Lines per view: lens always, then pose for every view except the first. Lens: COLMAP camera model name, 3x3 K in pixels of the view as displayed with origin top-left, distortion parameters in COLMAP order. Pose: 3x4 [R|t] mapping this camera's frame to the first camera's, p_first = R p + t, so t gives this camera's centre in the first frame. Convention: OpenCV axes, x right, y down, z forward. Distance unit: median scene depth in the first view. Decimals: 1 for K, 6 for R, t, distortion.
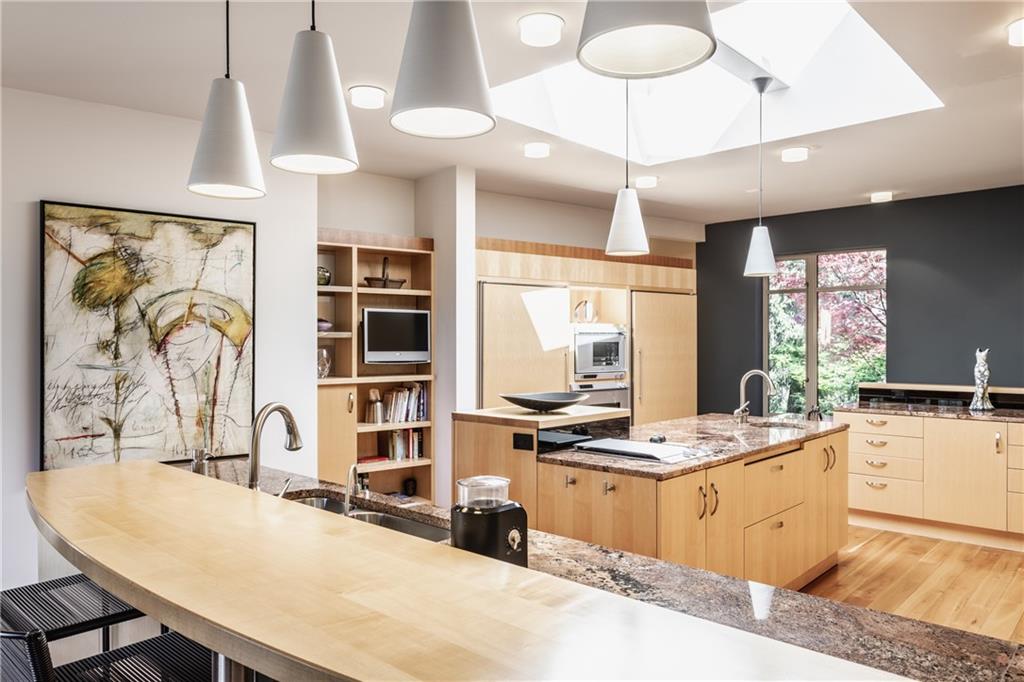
lens RADIAL K [[707.8, 0, 513.0], [0, 707.8, 336.9], [0, 0, 1]] dist [0.022329, 0.005789]
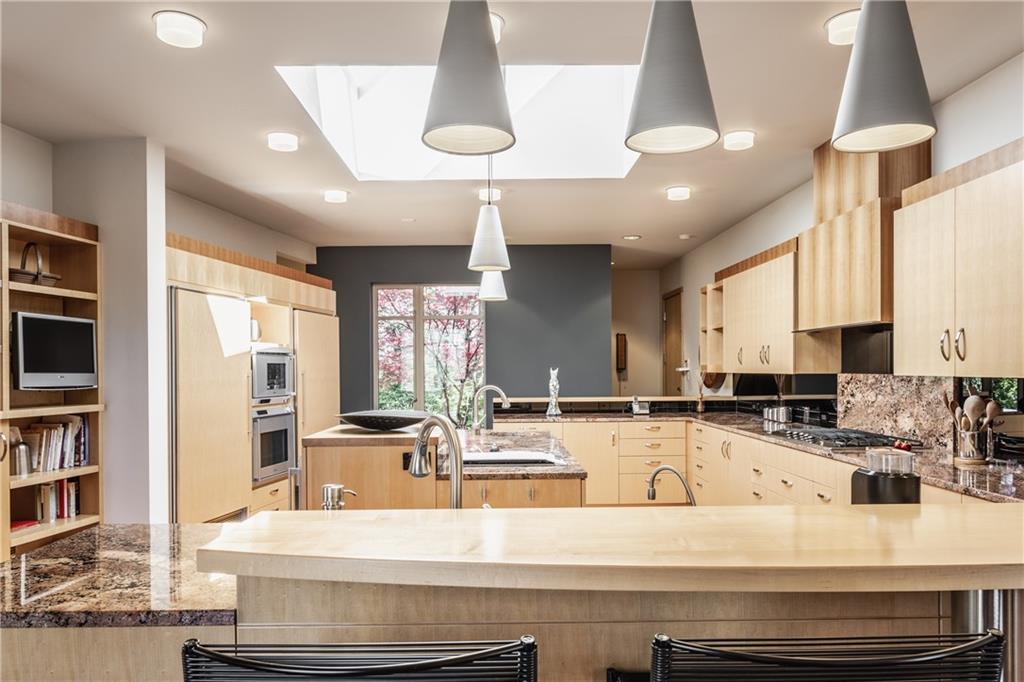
lens RADIAL K [[709.3, 0, 481.6], [0, 709.3, 371.8], [0, 0, 1]] dist [0.008224, 0.000046]
pose [[0.743781, -0.009095, 0.668361, -0.318463], [0.006367, 0.999958, 0.006522, 0.016171], [-0.668393, -0.000596, 0.743808, 0.156294]]
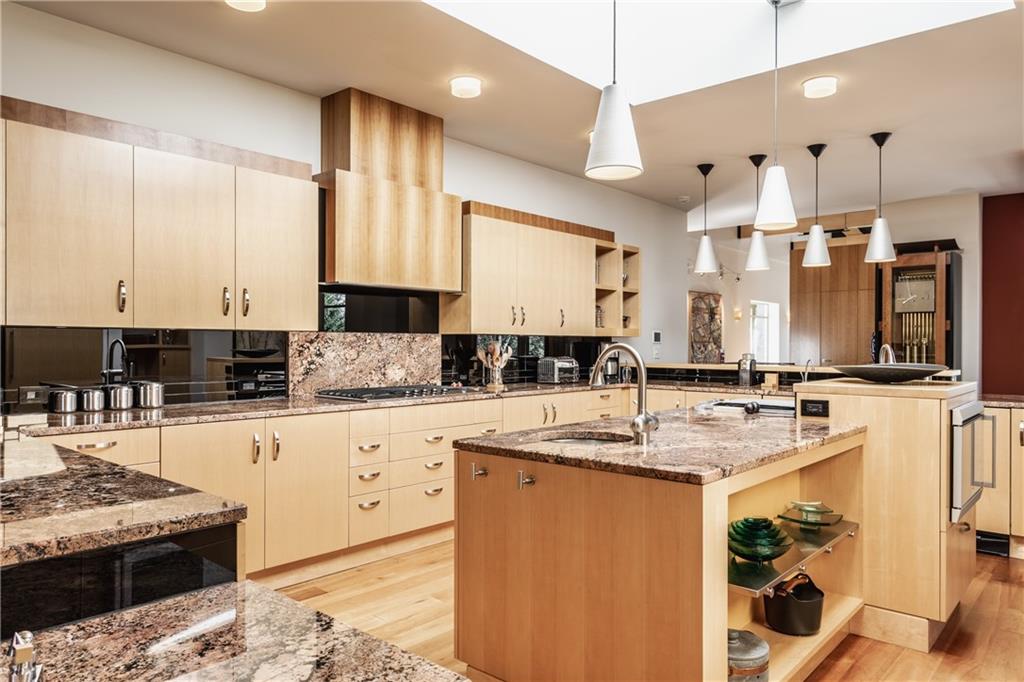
lens RADIAL K [[707.8, 0, 510.8], [0, 707.8, 341.6], [0, 0, 1]] dist [0.022329, 0.005789]
pose [[-0.999863, -0.003682, -0.016132, 0.351330], [-0.003621, 0.999986, -0.003817, 0.039014], [0.016146, -0.003758, -0.999863, 1.250625]]
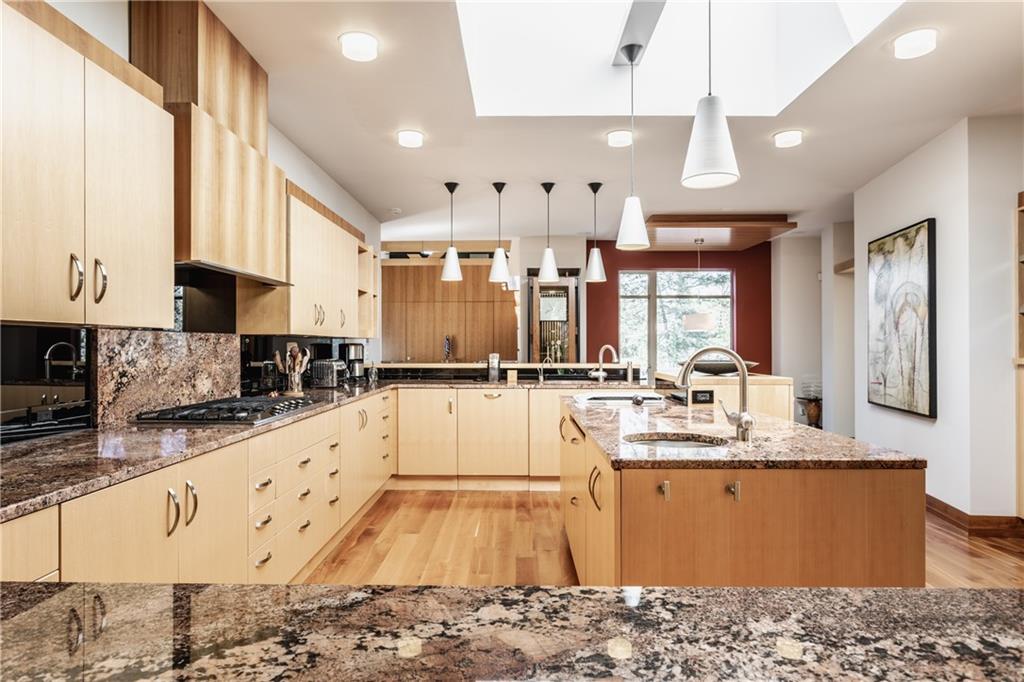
lens RADIAL K [[609.6, 0, 515.4], [0, 609.6, 342.5], [0, 0, 1]] dist [-0.000984, 0.000997]
pose [[-0.739069, -0.003694, -0.673620, 0.641499], [-0.000248, 0.999986, -0.005211, 0.038325], [0.673630, -0.003684, -0.739059, 1.013002]]
